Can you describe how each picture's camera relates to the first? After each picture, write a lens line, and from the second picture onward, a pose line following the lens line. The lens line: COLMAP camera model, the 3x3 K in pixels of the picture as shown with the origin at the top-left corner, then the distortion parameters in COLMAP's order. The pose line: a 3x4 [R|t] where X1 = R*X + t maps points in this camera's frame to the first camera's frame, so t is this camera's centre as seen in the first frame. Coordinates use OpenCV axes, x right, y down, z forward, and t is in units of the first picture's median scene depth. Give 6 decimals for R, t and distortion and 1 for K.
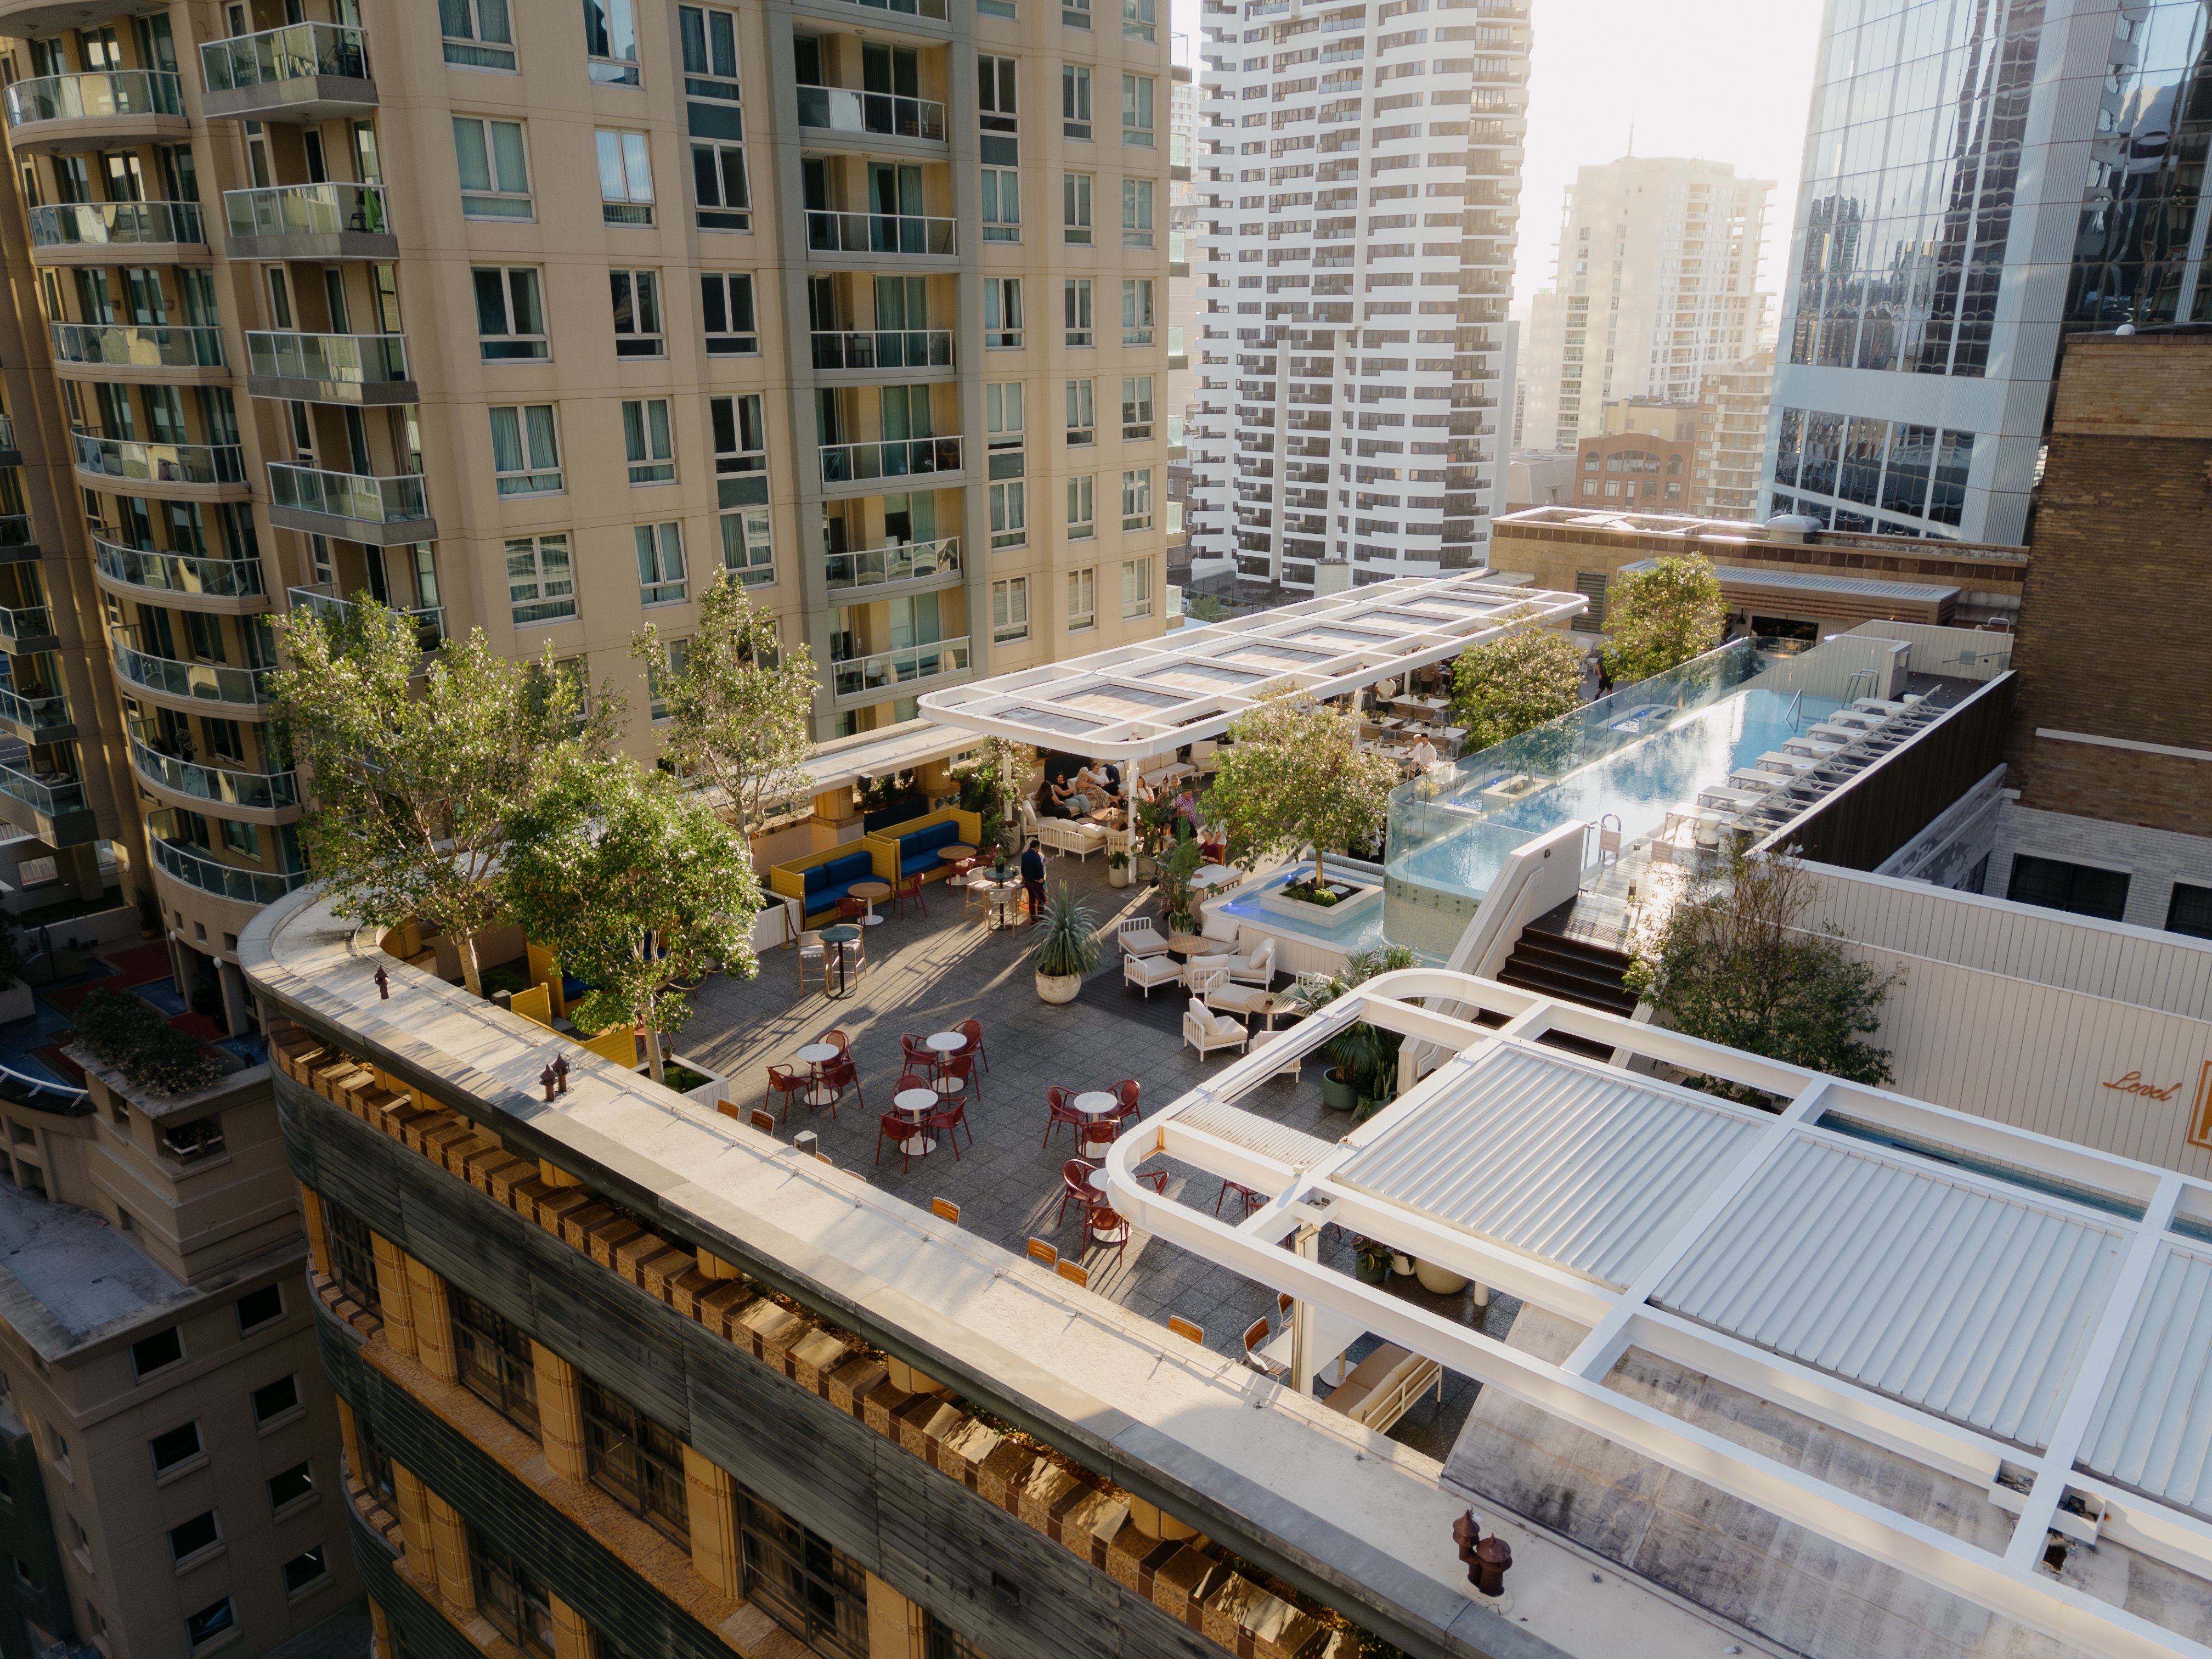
lens RADIAL K [[1629.3, 0, 1116.0], [0, 1629.3, 832.2], [0, 0, 1]] dist [0.038991, -0.028581]
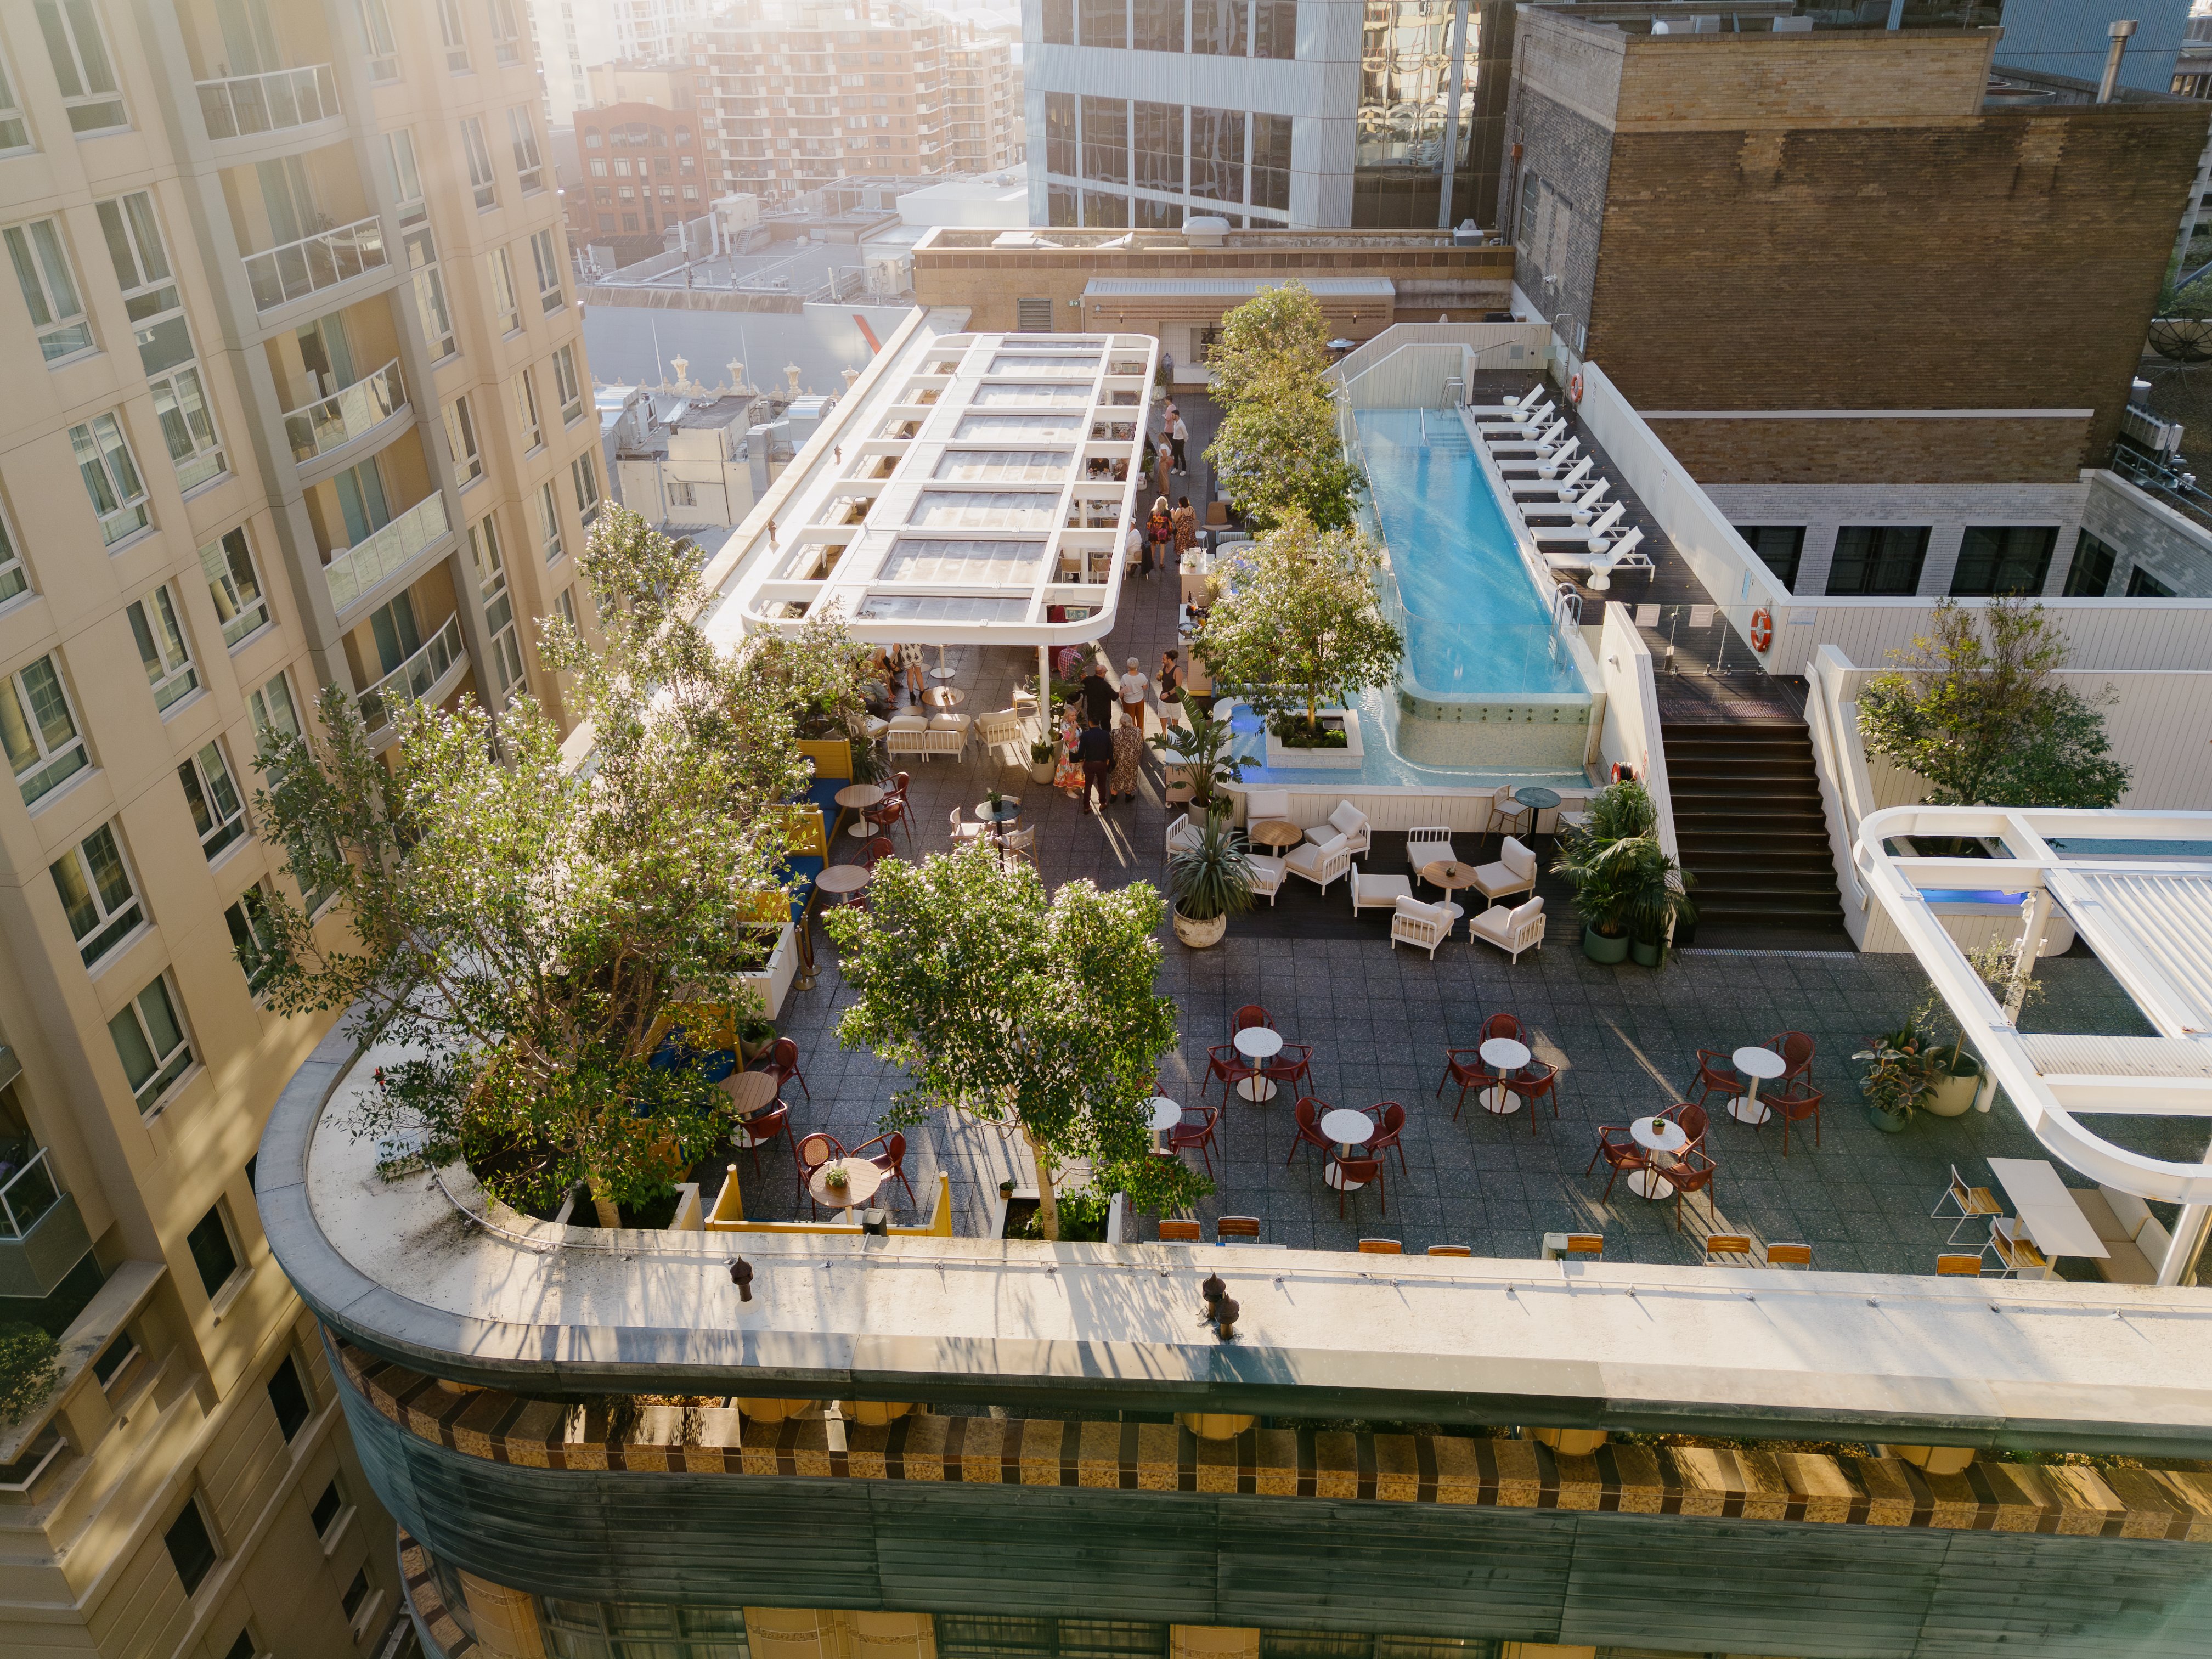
lens RADIAL K [[1629.3, 0, 1116.7], [0, 1629.3, 839.6], [0, 0, 1]] dist [0.038991, -0.028581]
pose [[0.807877, -0.292471, 0.511660, -0.383599], [0.190942, 0.951238, 0.242254, -0.127049], [-0.557563, -0.098014, 0.824328, 0.254212]]
